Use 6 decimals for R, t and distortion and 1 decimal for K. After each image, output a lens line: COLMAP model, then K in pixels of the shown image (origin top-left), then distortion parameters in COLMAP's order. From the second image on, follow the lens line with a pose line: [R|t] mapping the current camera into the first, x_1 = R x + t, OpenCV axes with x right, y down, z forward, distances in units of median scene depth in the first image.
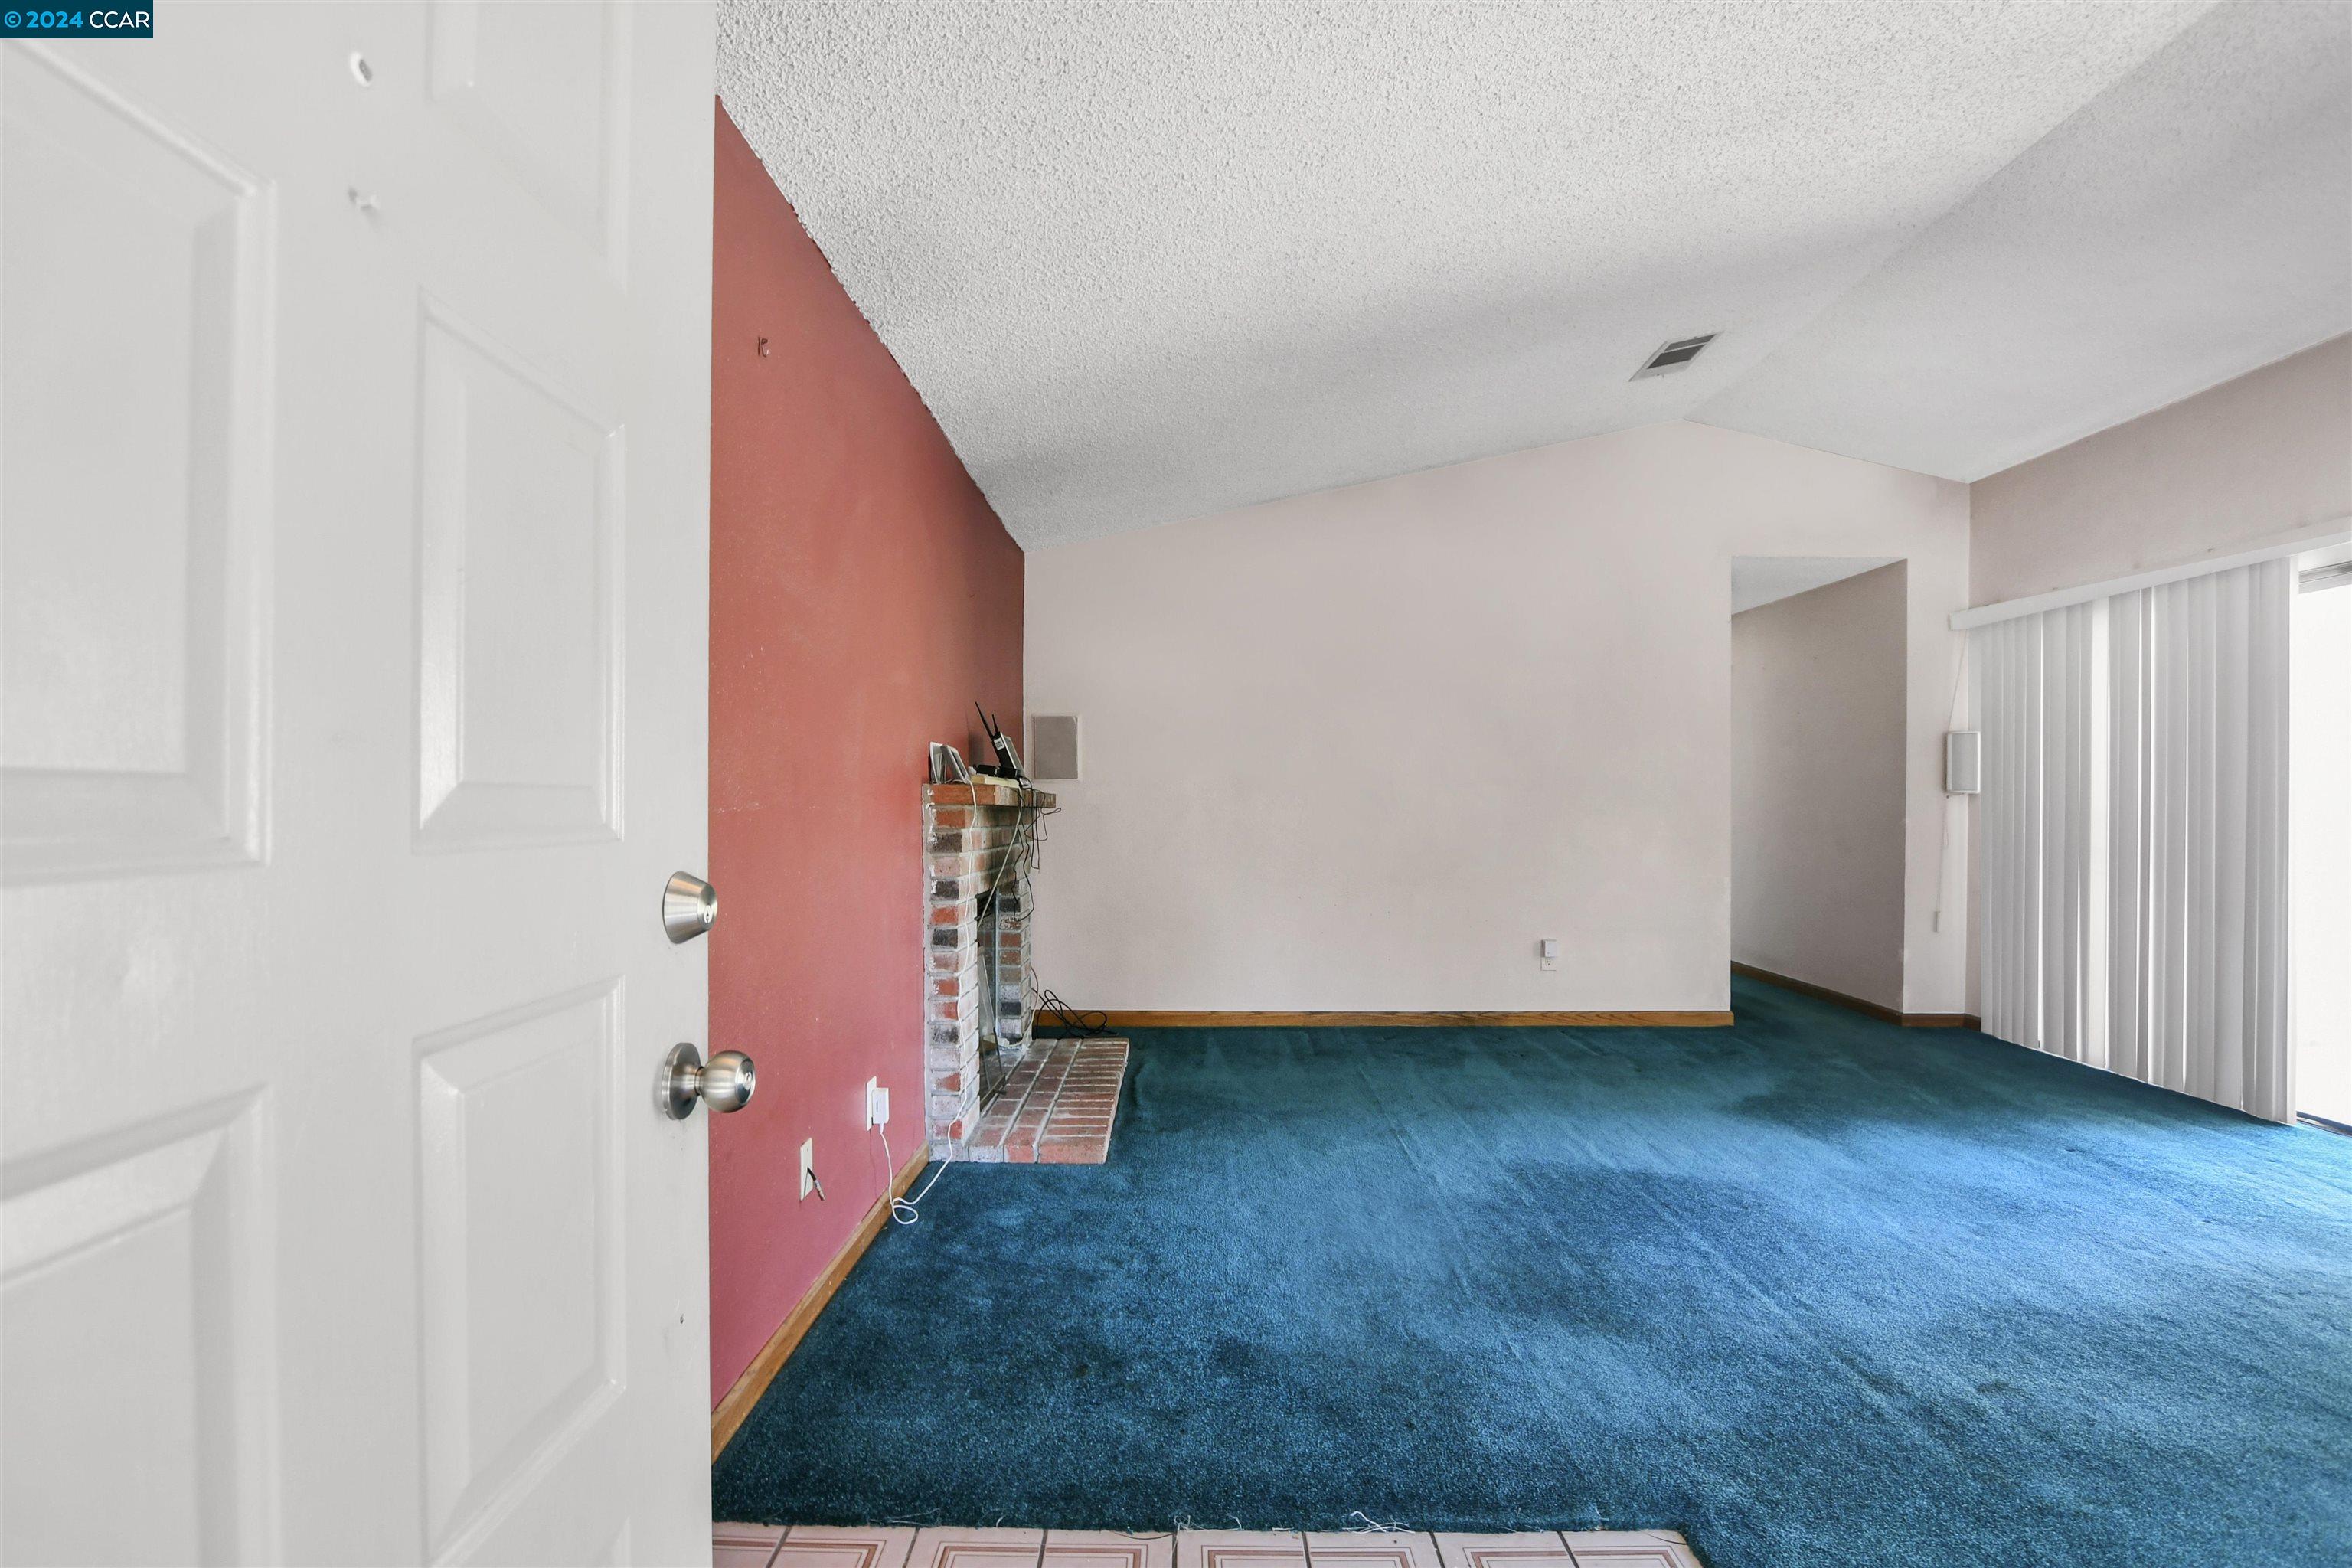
lens RADIAL K [[1100.4, 0, 1192.9], [0, 1100.4, 789.1], [0, 0, 1]] dist [-0.032170, 0.004488]
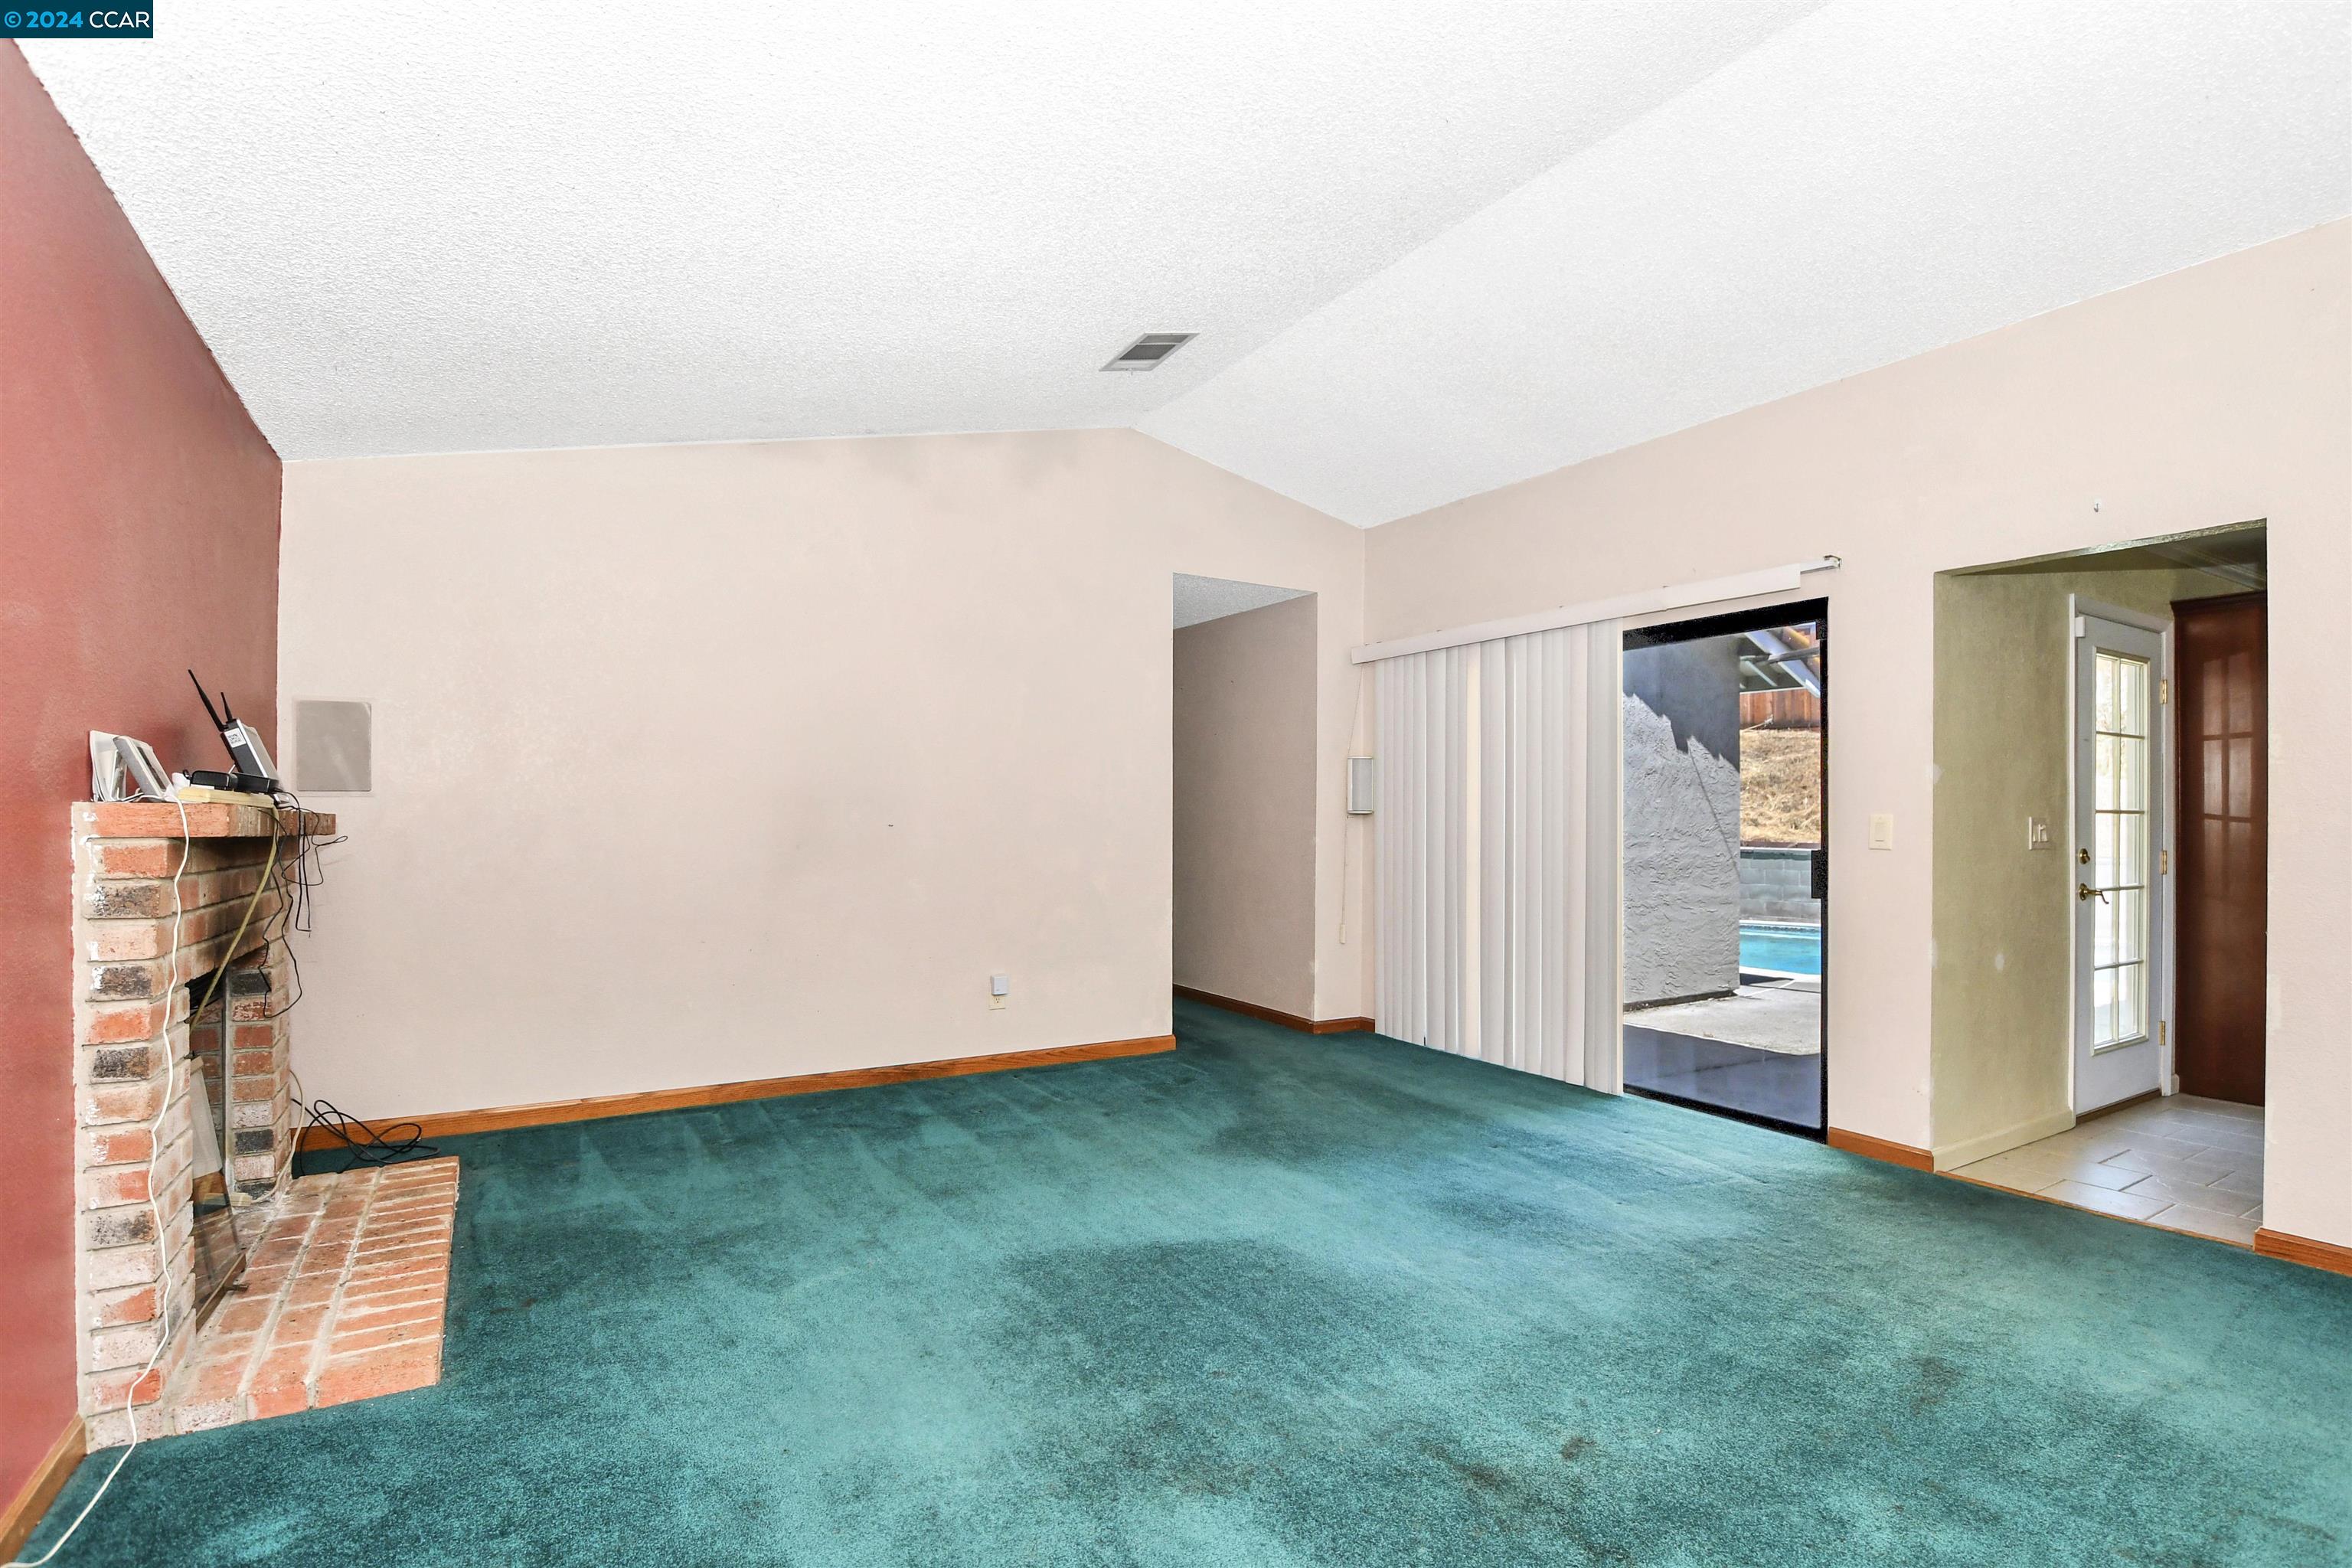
lens RADIAL K [[1100.4, 0, 1152.6], [0, 1100.4, 803.2], [0, 0, 1]] dist [-0.032170, 0.004488]
pose [[0.859593, 0.005615, 0.510949, -0.035543], [-0.006337, 0.999980, -0.000327, -0.005994], [-0.510940, -0.002957, 0.859611, 0.181239]]
